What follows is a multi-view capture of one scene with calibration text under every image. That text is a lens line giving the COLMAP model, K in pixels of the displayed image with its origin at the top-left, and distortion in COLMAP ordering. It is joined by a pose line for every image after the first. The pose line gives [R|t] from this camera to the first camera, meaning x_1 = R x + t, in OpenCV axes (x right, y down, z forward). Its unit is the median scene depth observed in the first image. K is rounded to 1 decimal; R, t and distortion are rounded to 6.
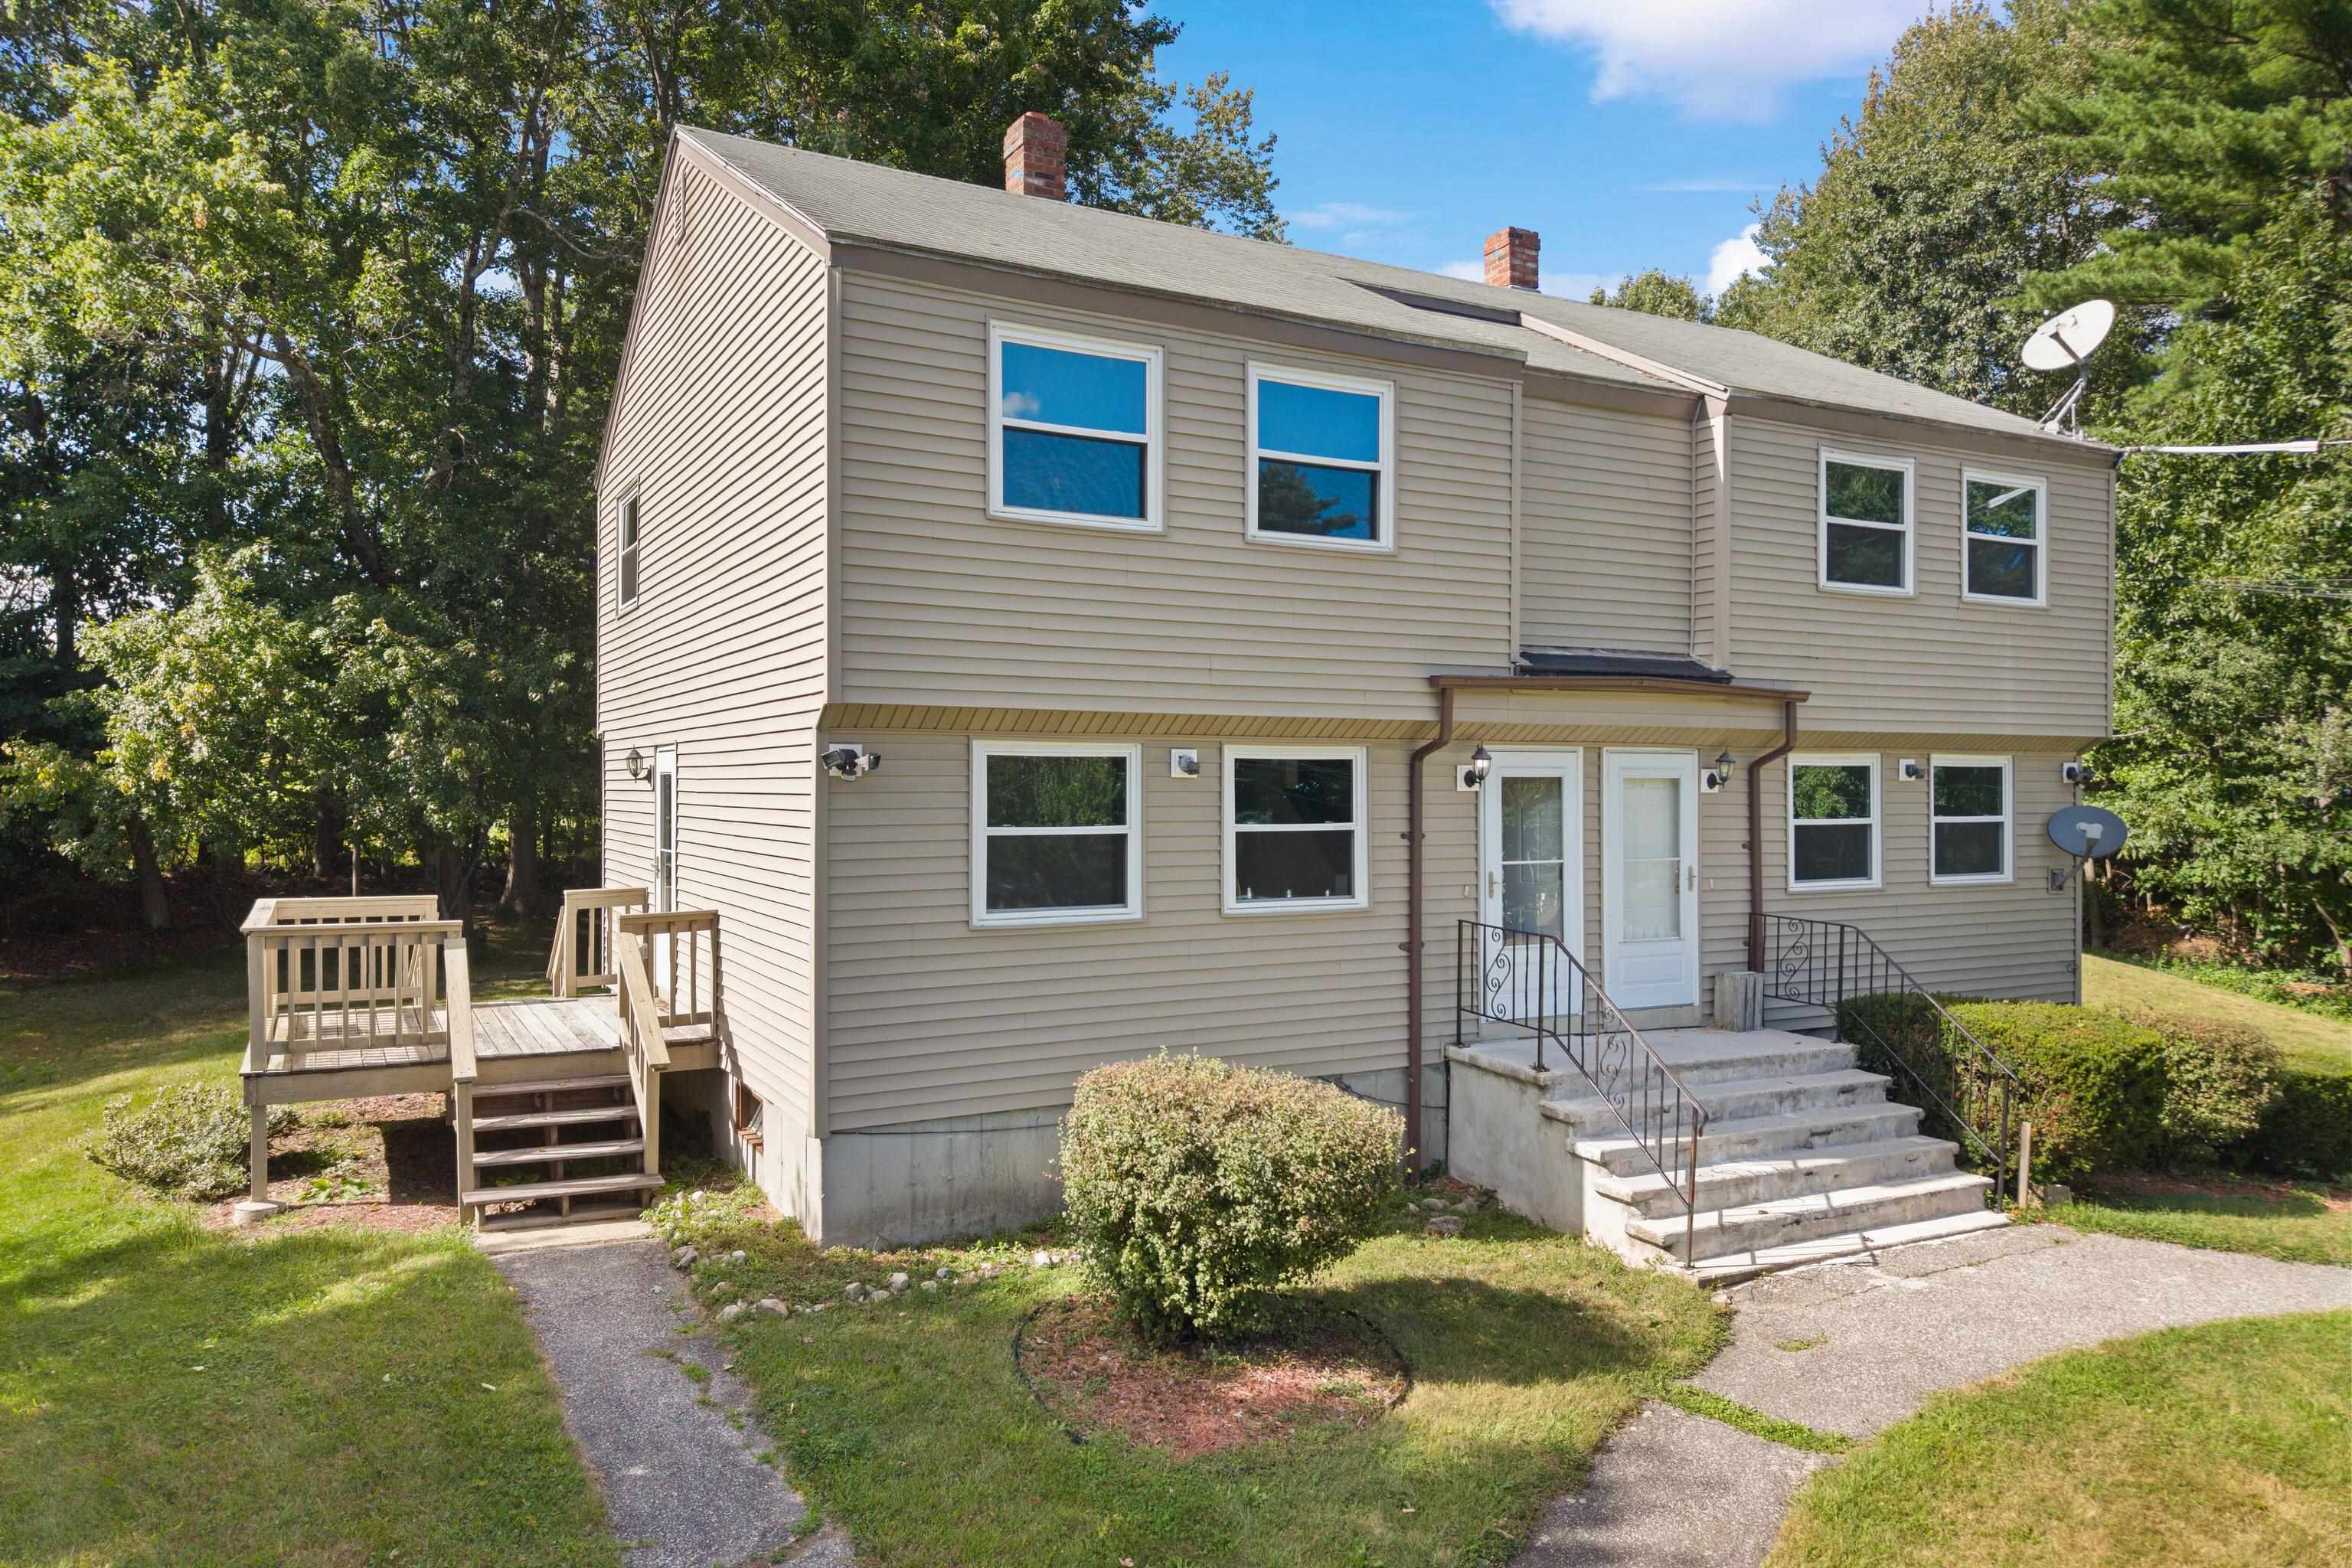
lens RADIAL K [[1578.9, 0, 1176.0], [0, 1578.9, 784.0], [0, 0, 1]] dist [0.002822, -0.000201]
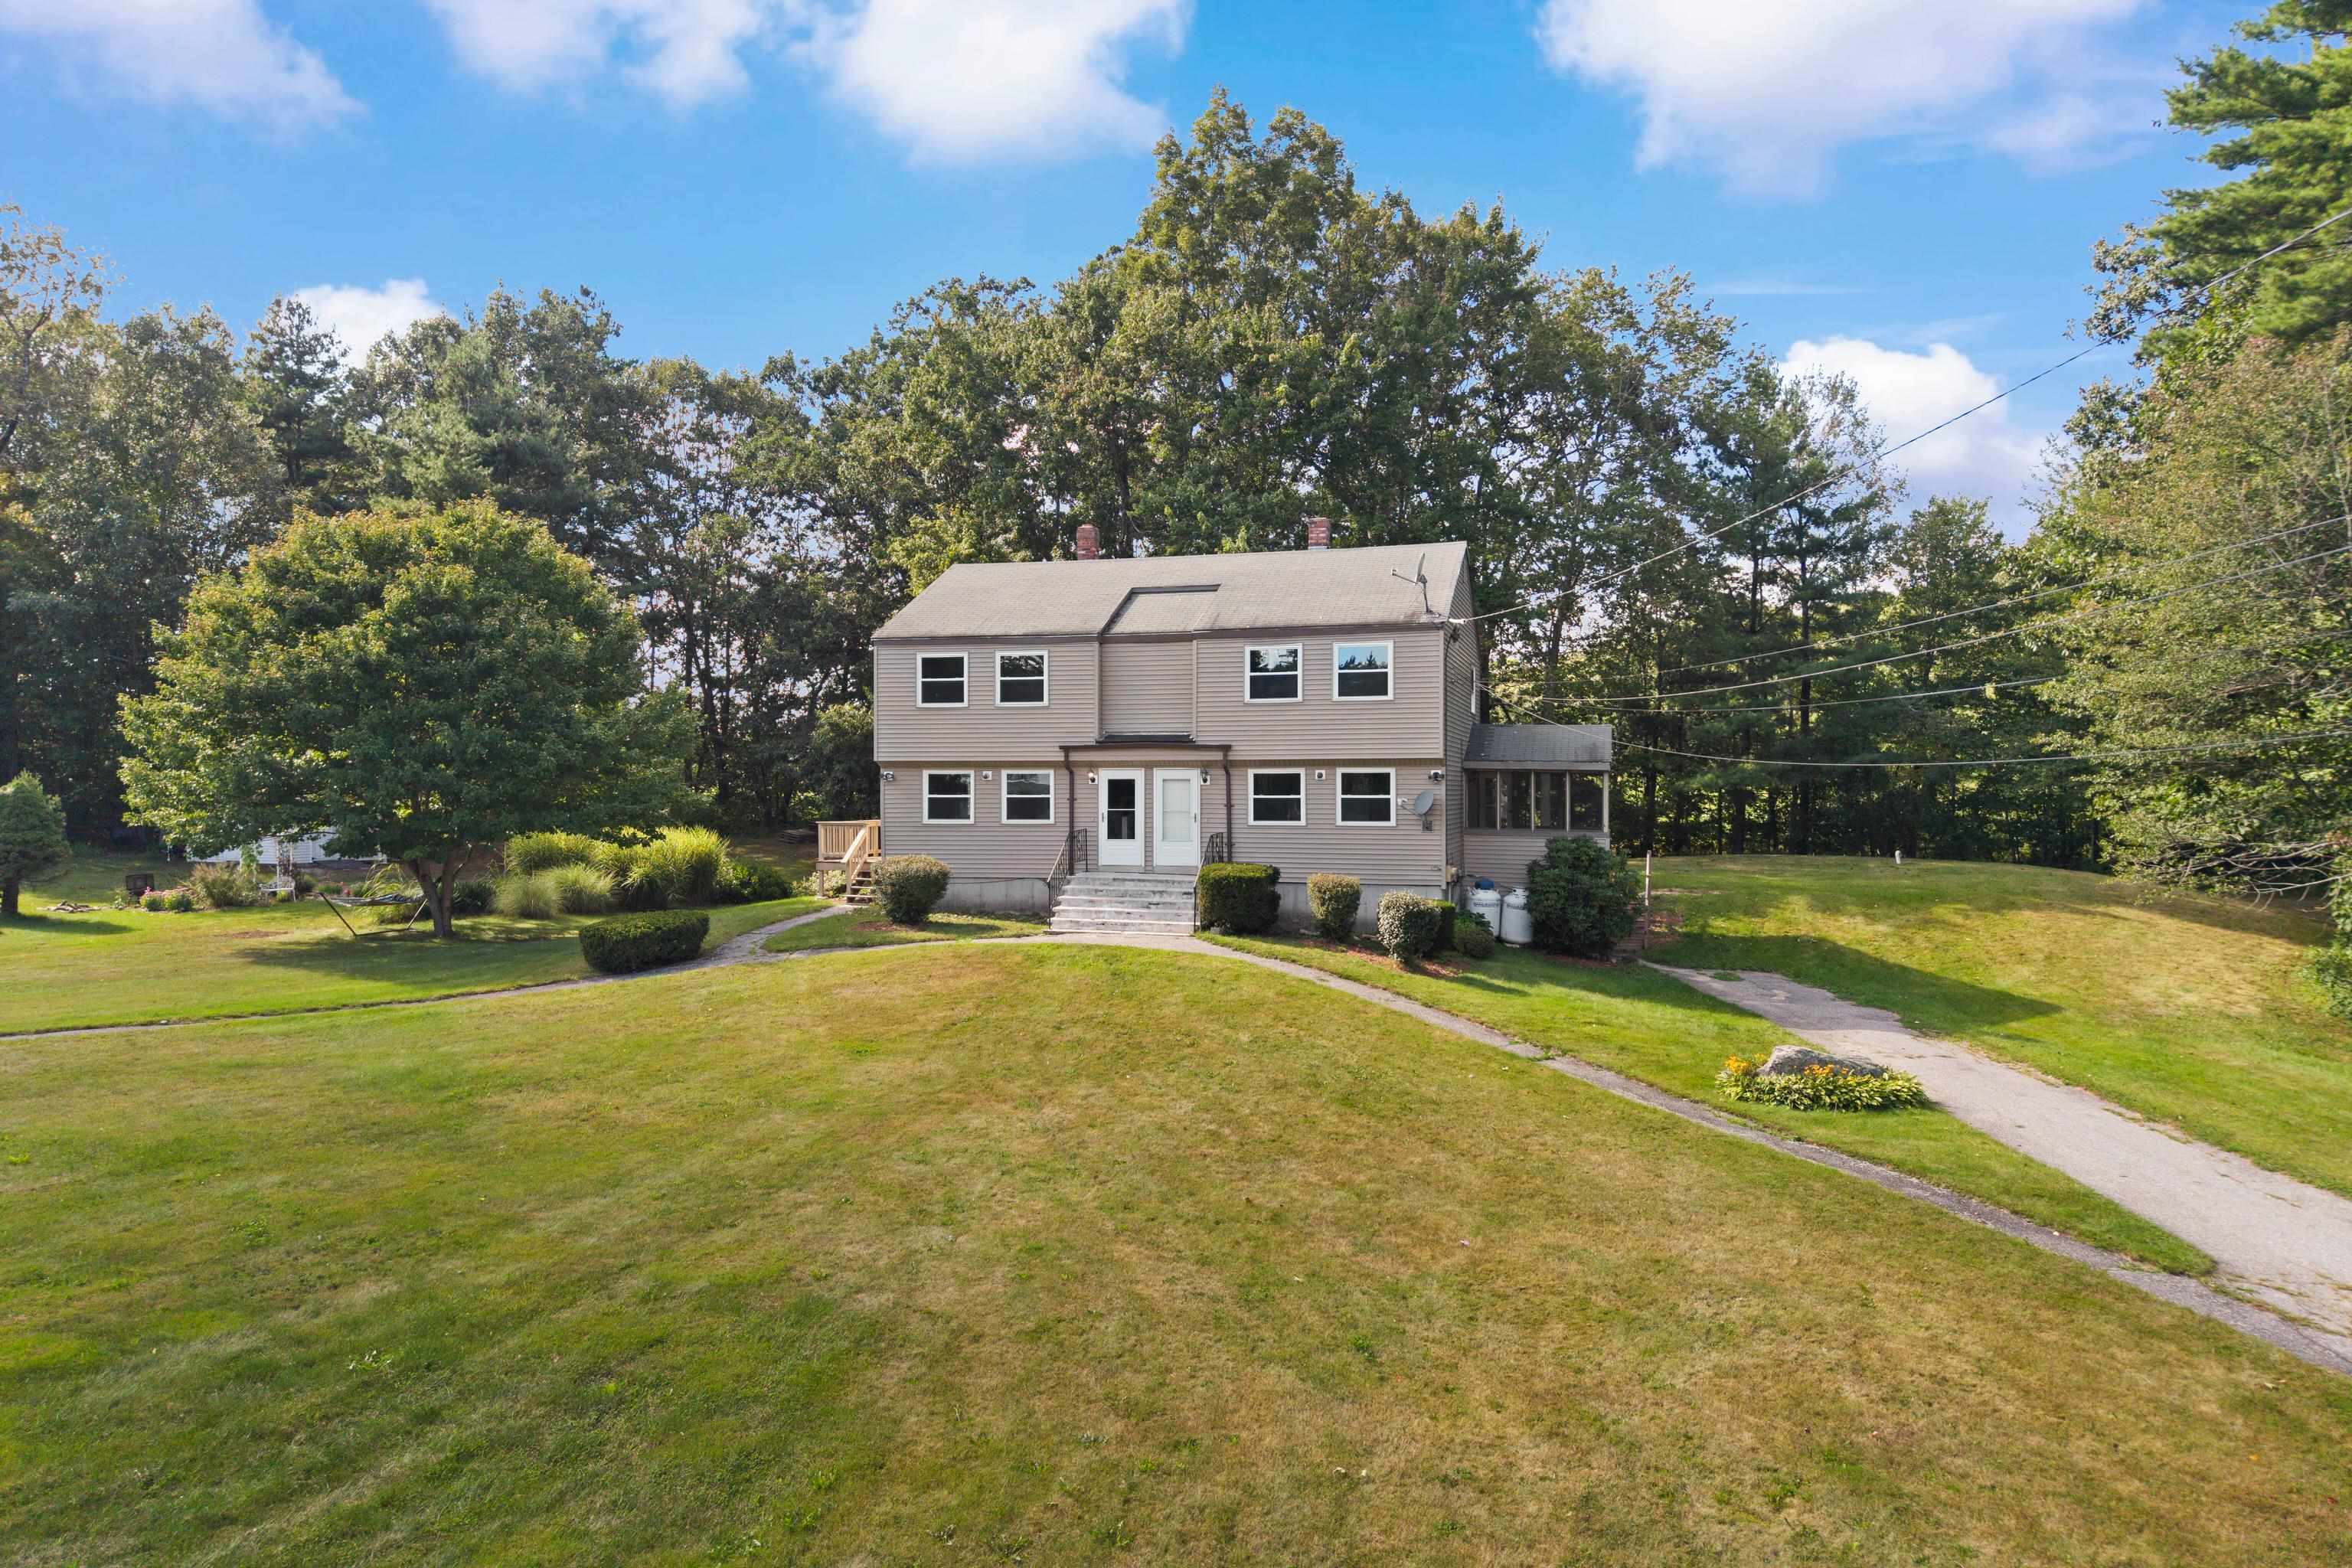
lens RADIAL K [[1578.9, 0, 1176.0], [0, 1578.9, 784.0], [0, 0, 1]] dist [0.002822, -0.000201]
pose [[0.712679, -0.008315, -0.701441, 2.290907], [-0.000946, 0.999917, -0.012815, 0.040600], [0.701489, 0.009796, 0.712613, -0.926860]]
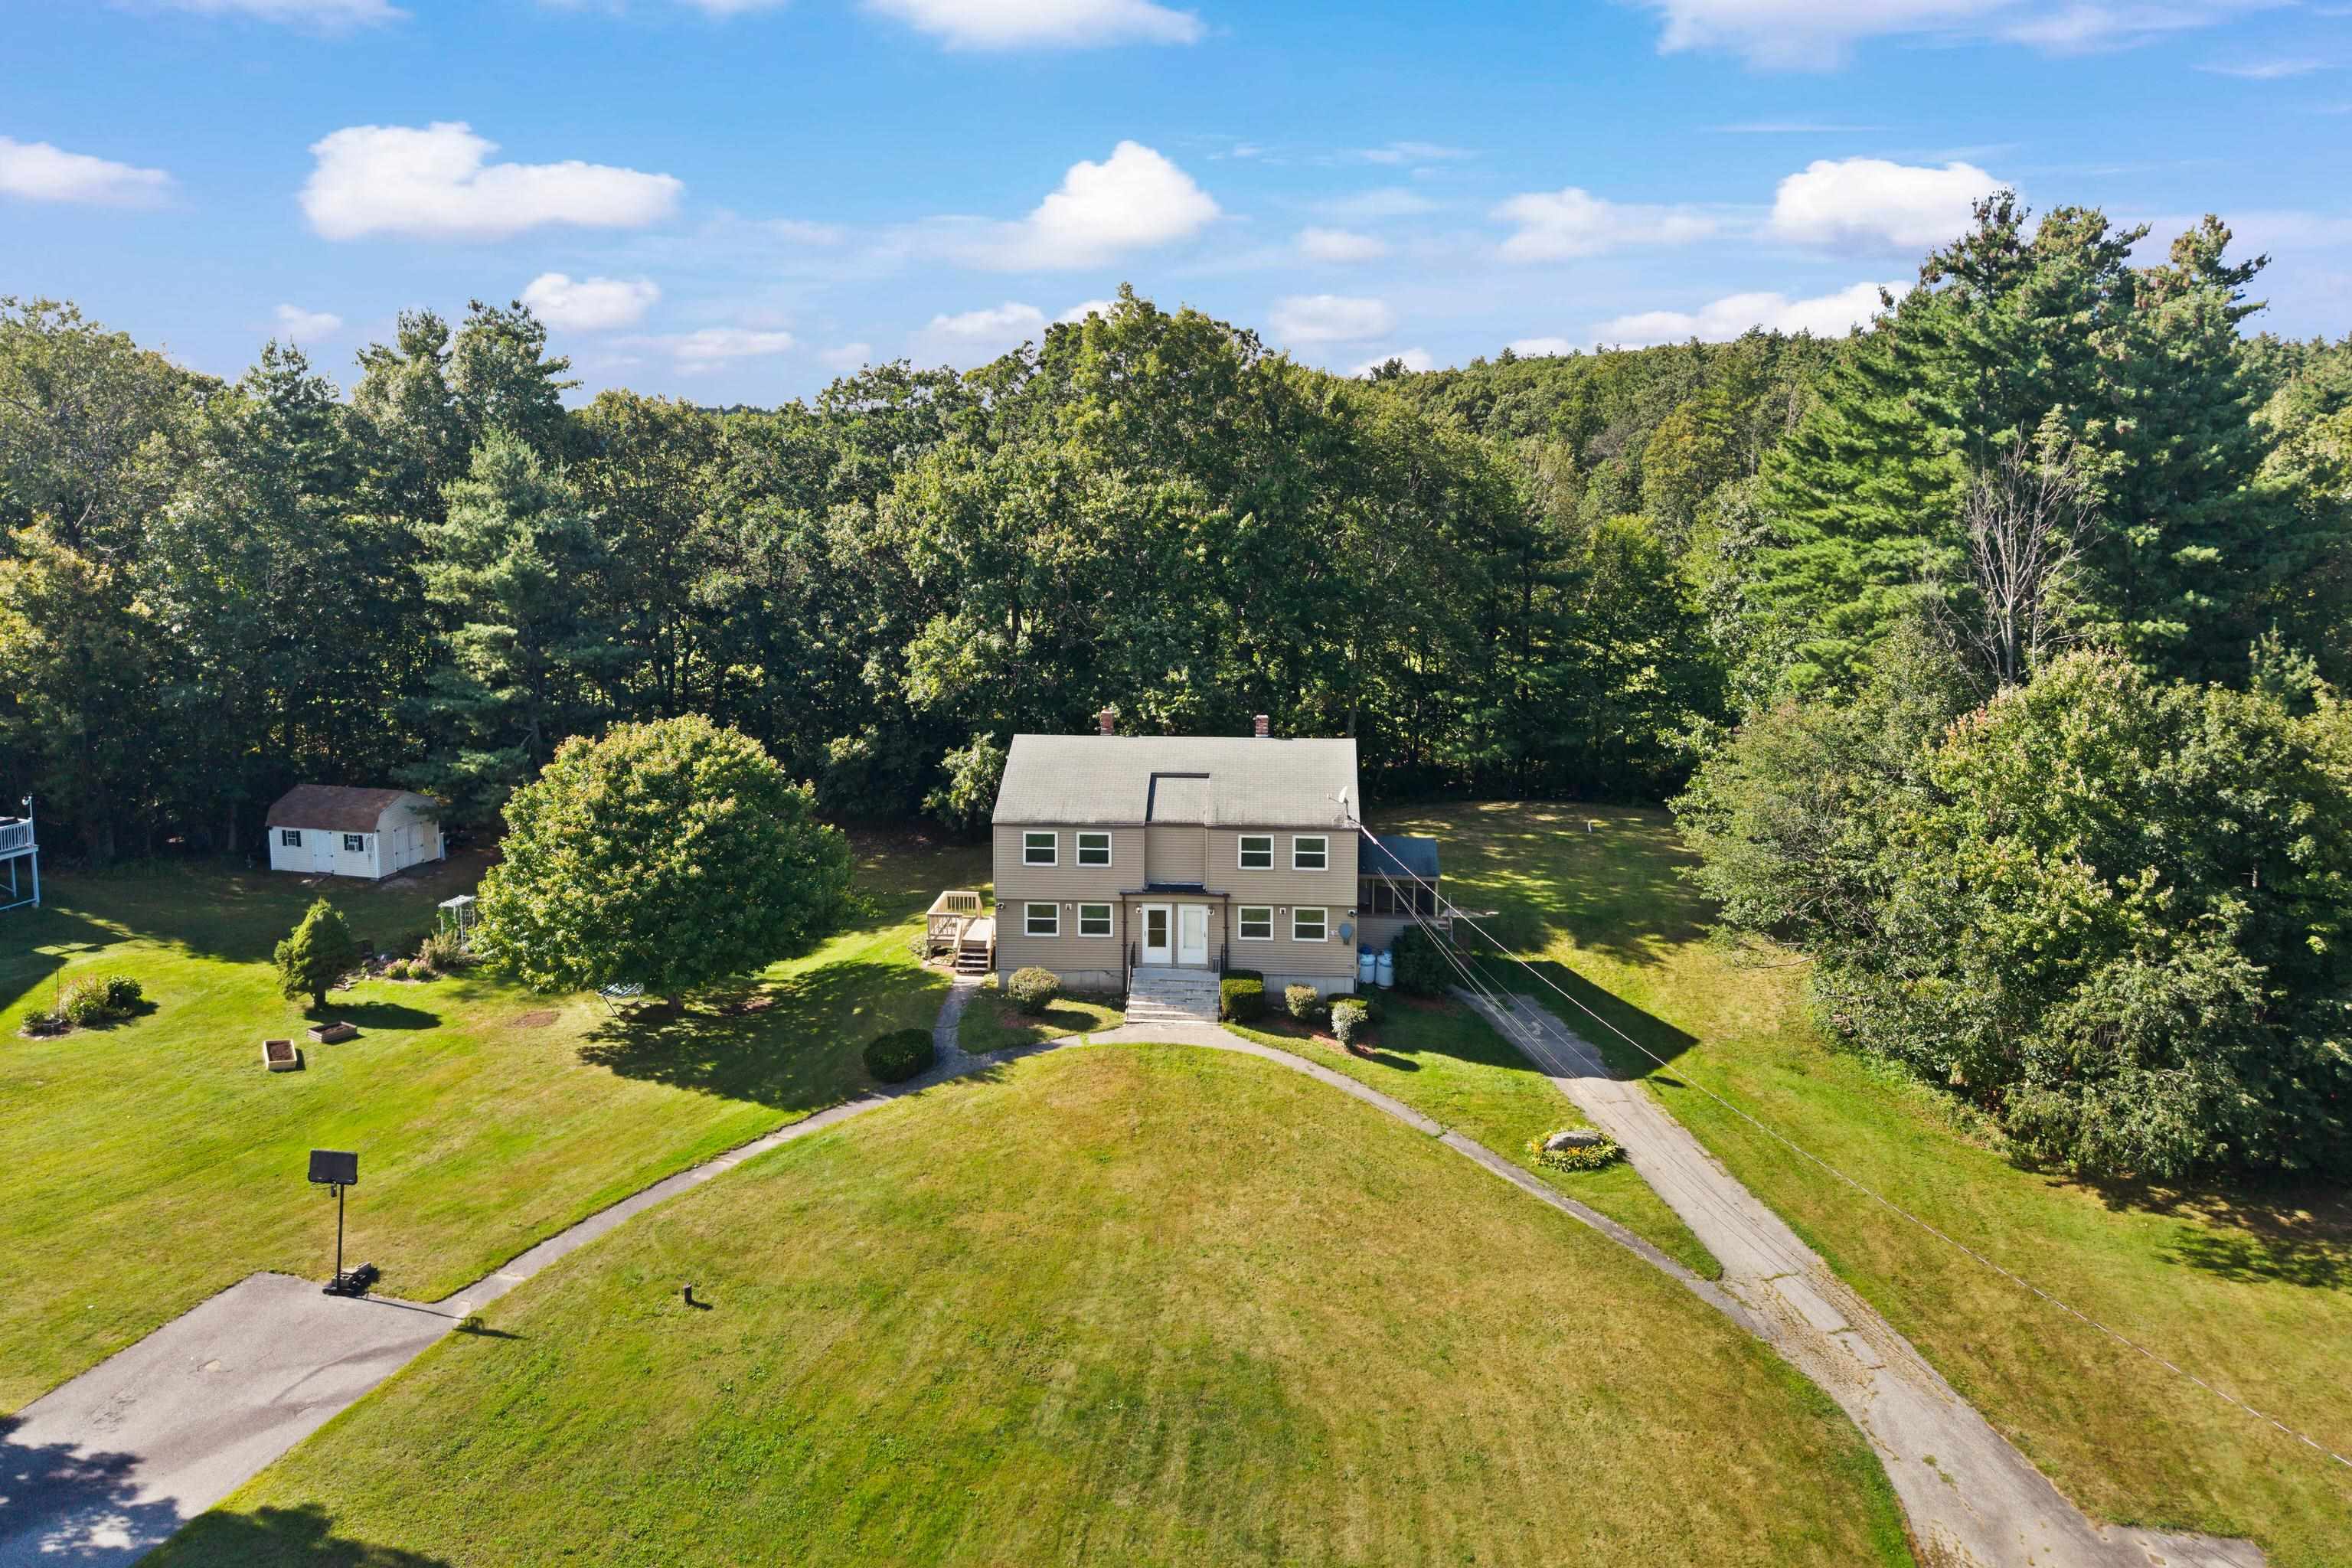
lens RADIAL K [[1691.4, 0, 1205.6], [0, 1691.4, 574.1], [0, 0, 1]] dist [0.000454, 0.002254]
pose [[0.846876, 0.040145, -0.530273, 2.912977], [-0.002120, 0.997393, 0.072123, -1.332558], [0.531787, -0.059955, 0.844753, -2.986658]]
